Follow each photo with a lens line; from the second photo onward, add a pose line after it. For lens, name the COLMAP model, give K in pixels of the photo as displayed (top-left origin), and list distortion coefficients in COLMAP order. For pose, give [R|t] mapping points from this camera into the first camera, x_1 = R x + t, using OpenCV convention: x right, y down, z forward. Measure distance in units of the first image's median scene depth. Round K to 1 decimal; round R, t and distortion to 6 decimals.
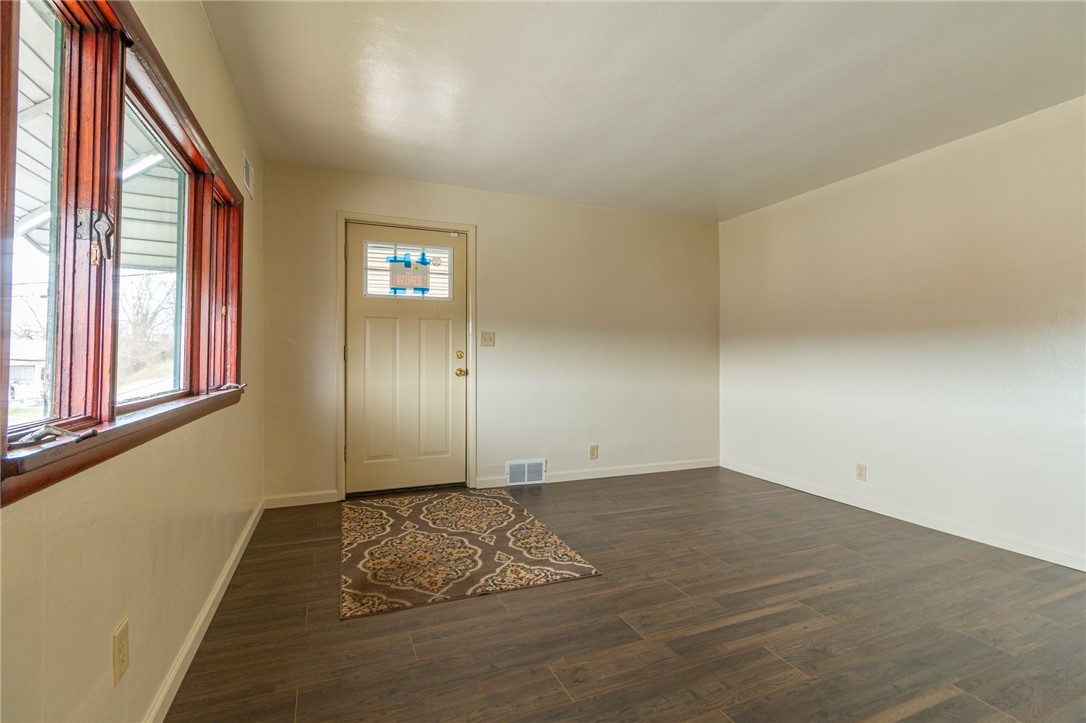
lens RADIAL K [[503.8, 0, 541.0], [0, 503.8, 359.5], [0, 0, 1]] dist [0.003664, -0.001180]
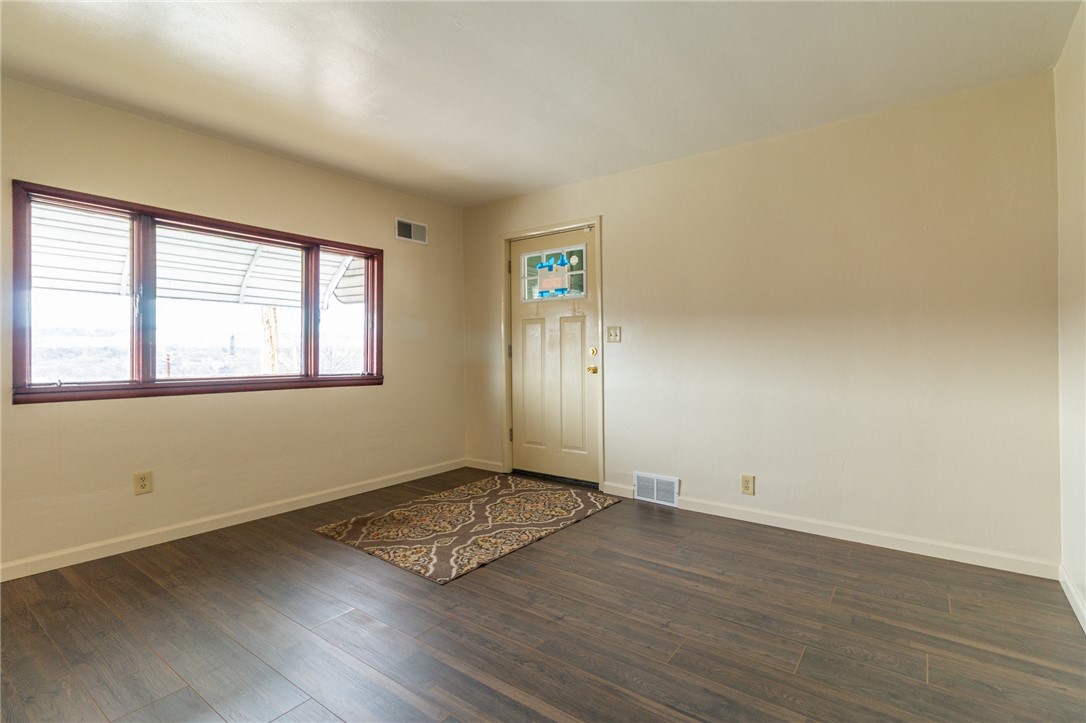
lens RADIAL K [[503.8, 0, 541.6], [0, 503.8, 353.2], [0, 0, 1]] dist [0.003664, -0.001180]
pose [[0.508939, -0.007691, -0.860768, 0.798455], [0.001583, 0.999967, -0.007999, 0.002388], [0.860801, 0.002708, 0.508935, 0.529803]]
